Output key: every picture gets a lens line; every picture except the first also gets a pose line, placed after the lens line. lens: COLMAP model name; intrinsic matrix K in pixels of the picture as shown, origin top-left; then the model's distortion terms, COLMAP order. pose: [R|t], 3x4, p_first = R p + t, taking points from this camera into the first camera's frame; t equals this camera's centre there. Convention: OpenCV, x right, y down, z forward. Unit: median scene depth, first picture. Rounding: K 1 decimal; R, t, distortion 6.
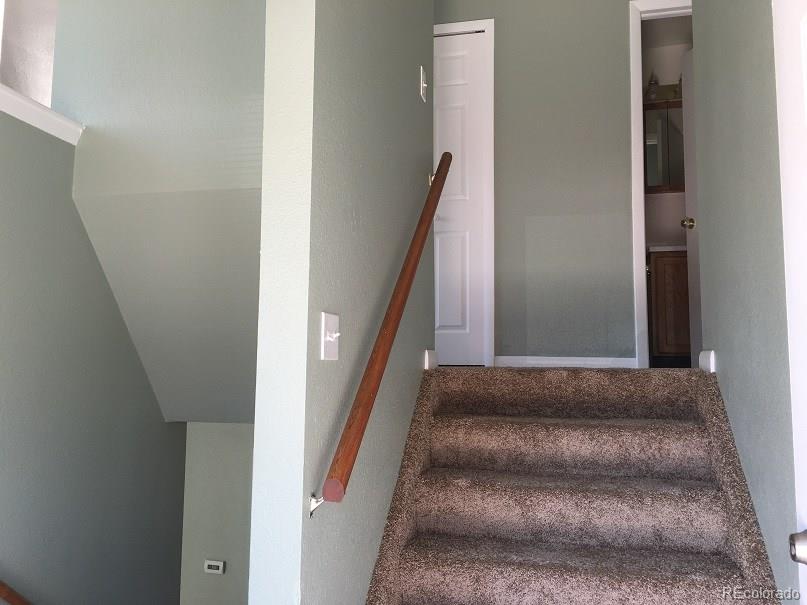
lens RADIAL K [[681.6, 0, 398.0], [0, 681.6, 305.8], [0, 0, 1]] dist [0.097520, -0.138536]
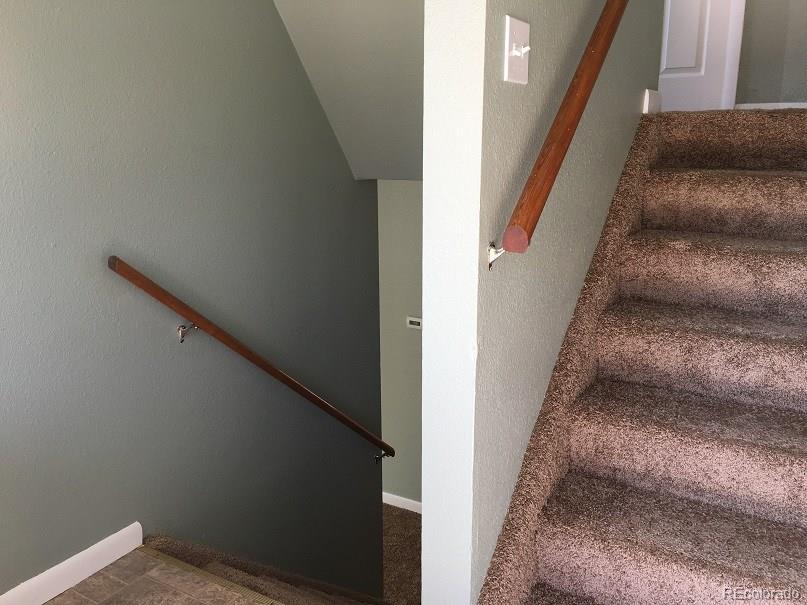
lens RADIAL K [[681.6, 0, 398.0], [0, 681.6, 305.8], [0, 0, 1]] dist [0.097520, -0.138536]
pose [[0.957200, 0.050930, -0.284911, 0.007323], [0.042725, 0.948746, 0.313138, 0.049809], [0.286257, -0.311908, 0.905964, 0.111202]]
